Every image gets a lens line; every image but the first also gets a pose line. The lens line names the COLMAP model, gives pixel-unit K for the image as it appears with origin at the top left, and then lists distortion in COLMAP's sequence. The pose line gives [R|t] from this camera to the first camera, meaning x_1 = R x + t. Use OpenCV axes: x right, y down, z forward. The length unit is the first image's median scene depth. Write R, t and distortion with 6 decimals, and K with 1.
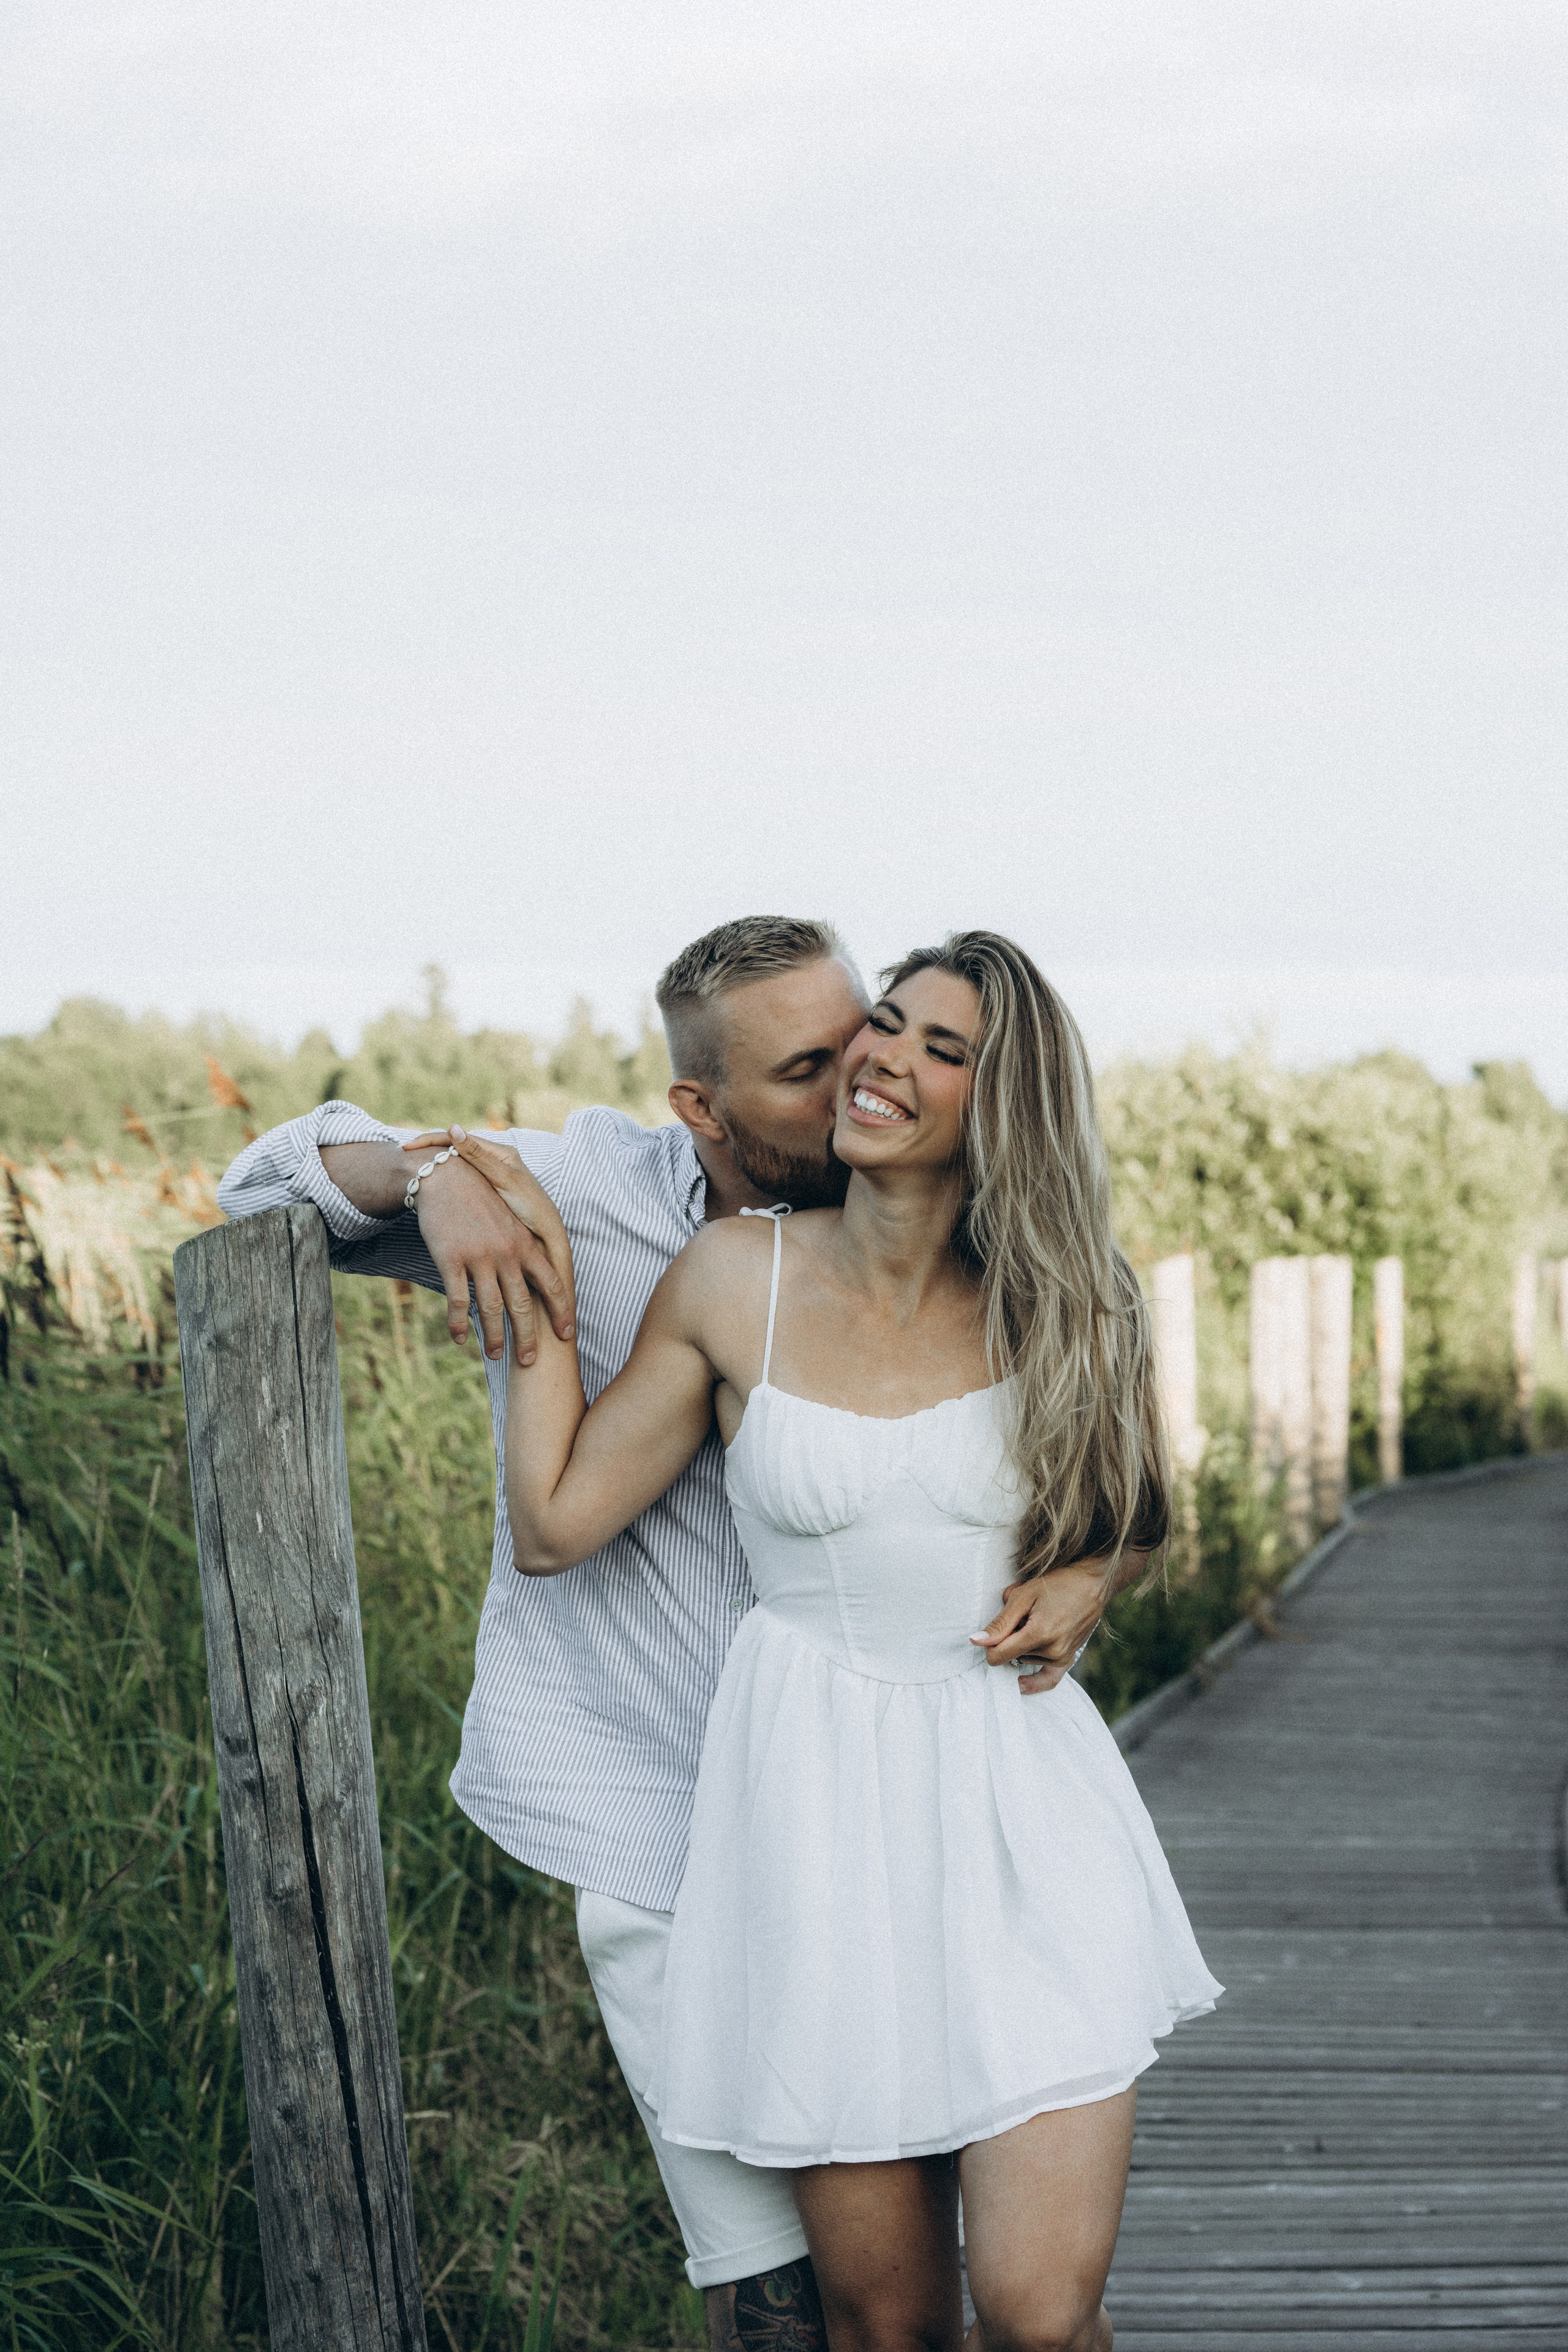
lens RADIAL K [[5455.1, 0, 784.0], [0, 5455.1, 1176.0], [0, 0, 1]] dist [0.726408, -8.517212]
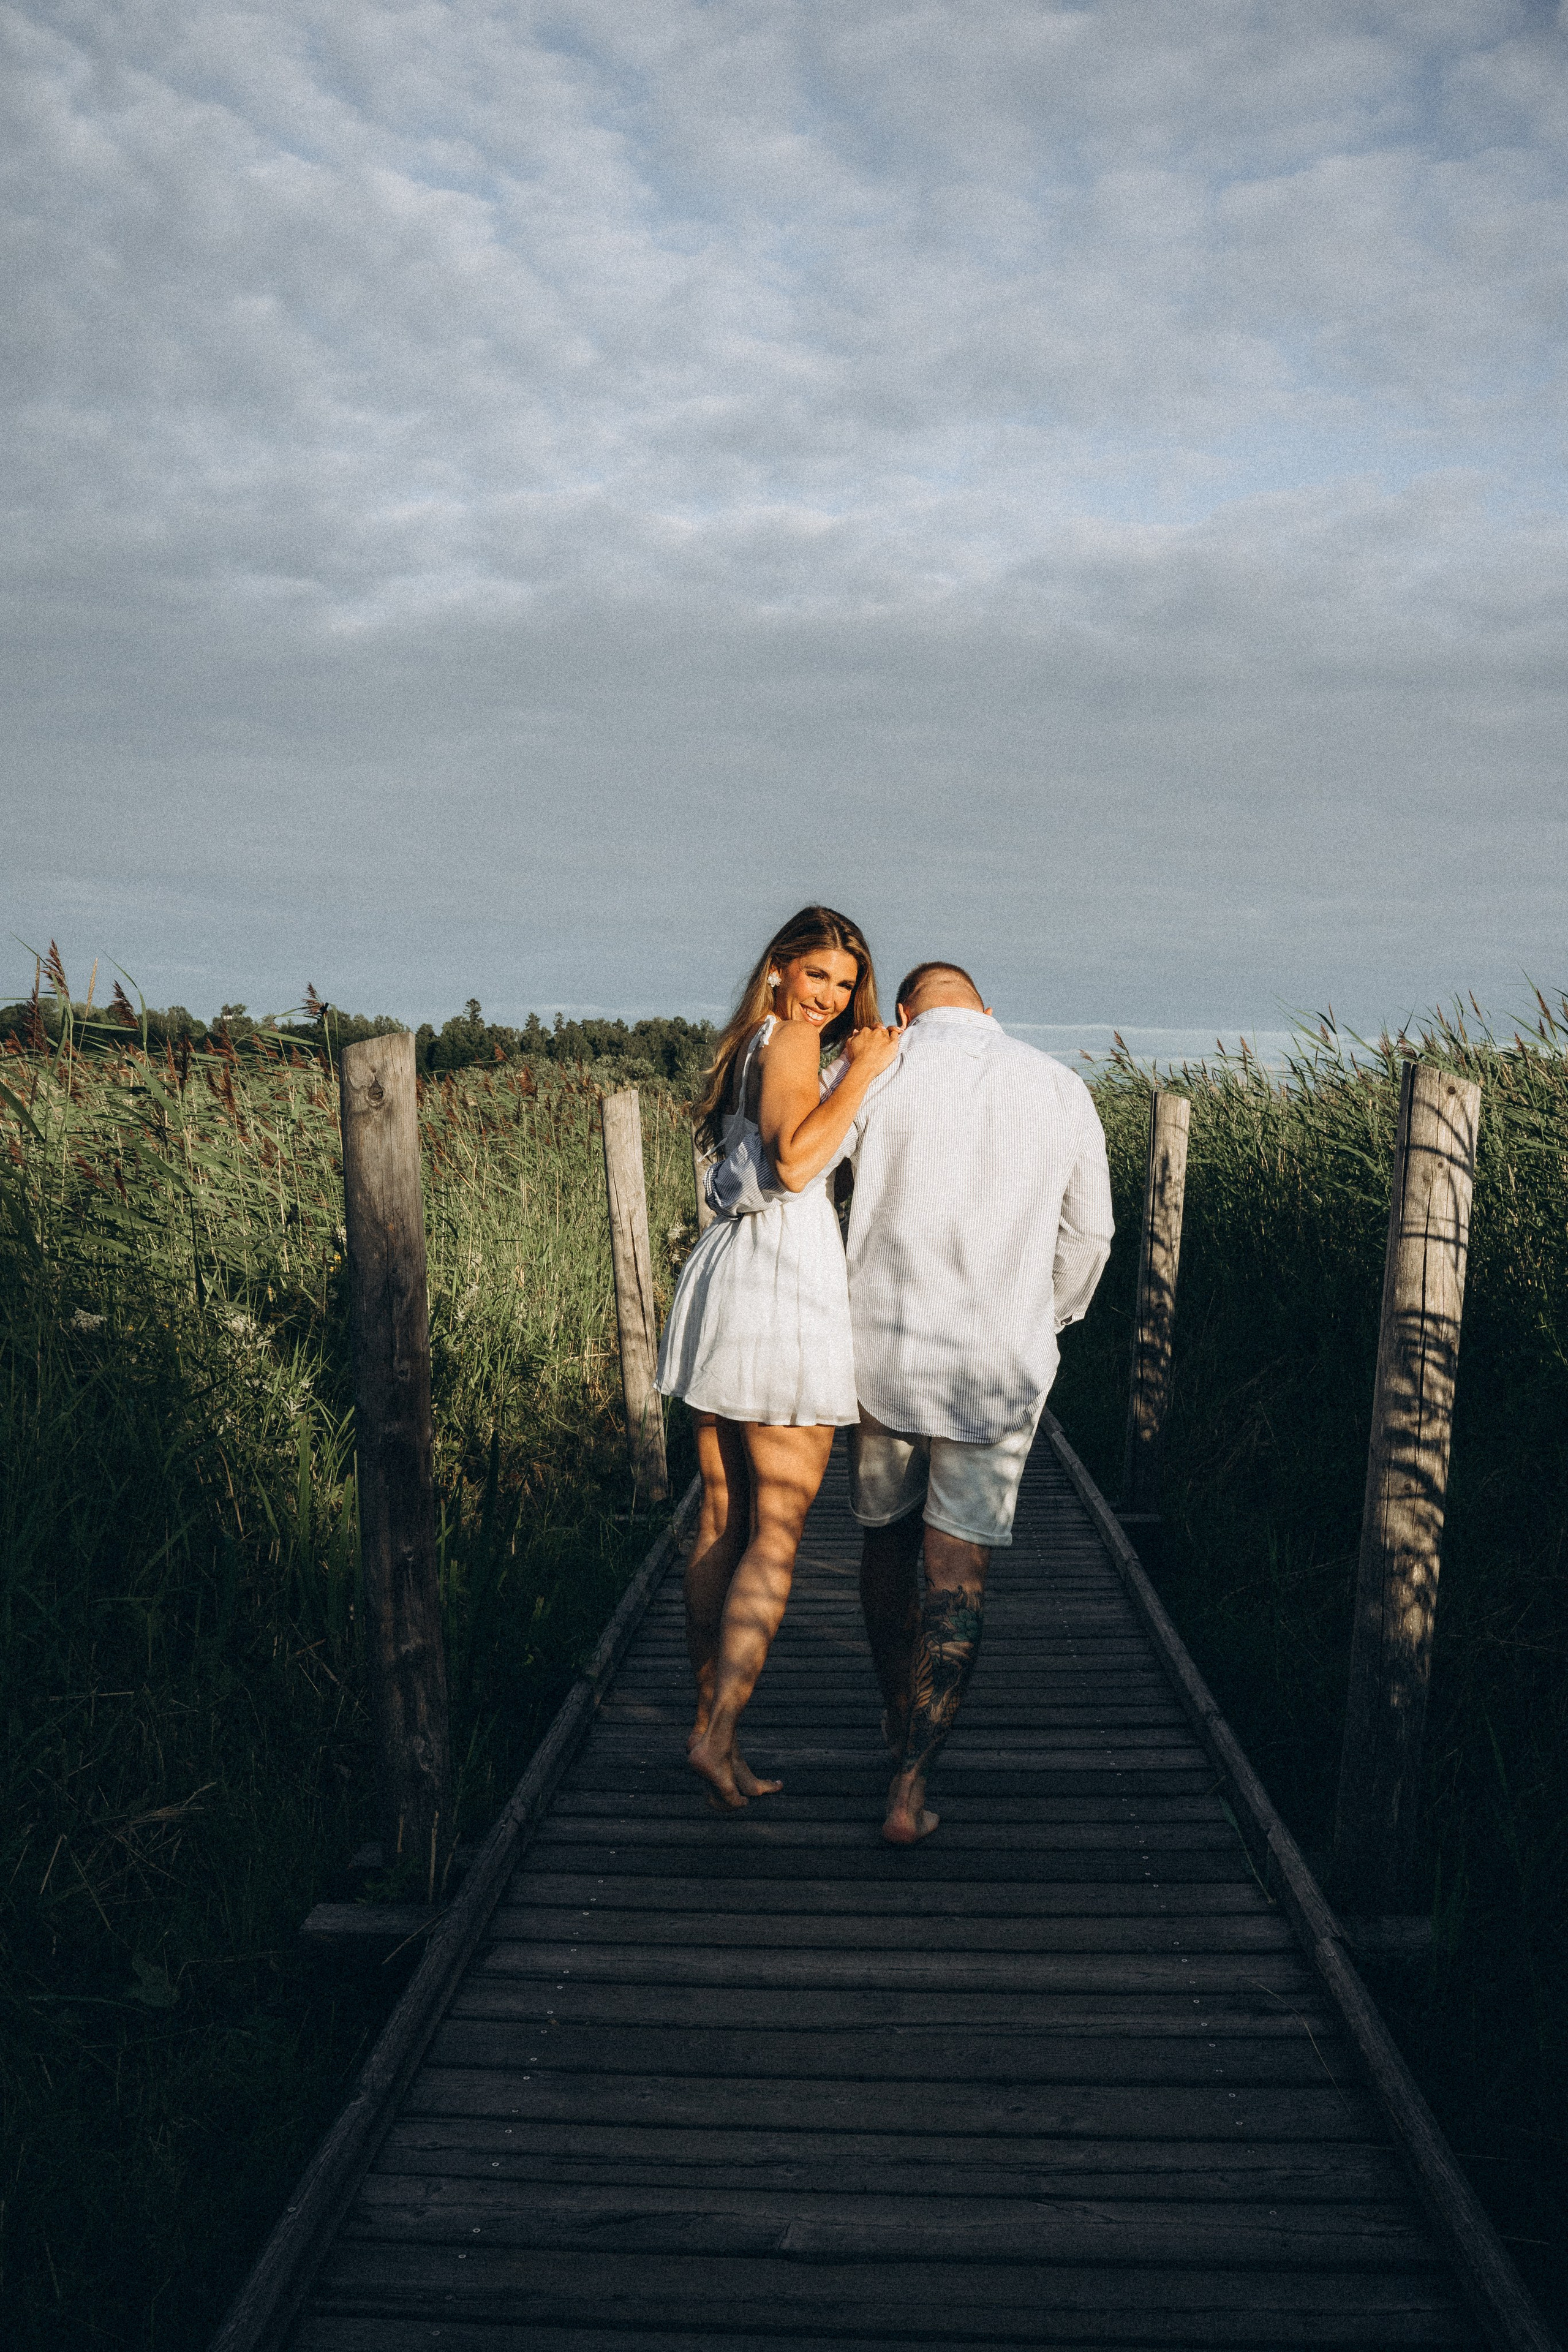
lens RADIAL K [[2240.1, 0, 784.0], [0, 2240.1, 1176.0], [0, 0, 1]] dist [-0.036679, -0.012546]
pose [[0.996541, 0.022187, 0.080092, -0.107873], [-0.025203, 0.999003, 0.036843, 0.004542], [-0.079194, -0.038734, 0.996106, -0.661662]]
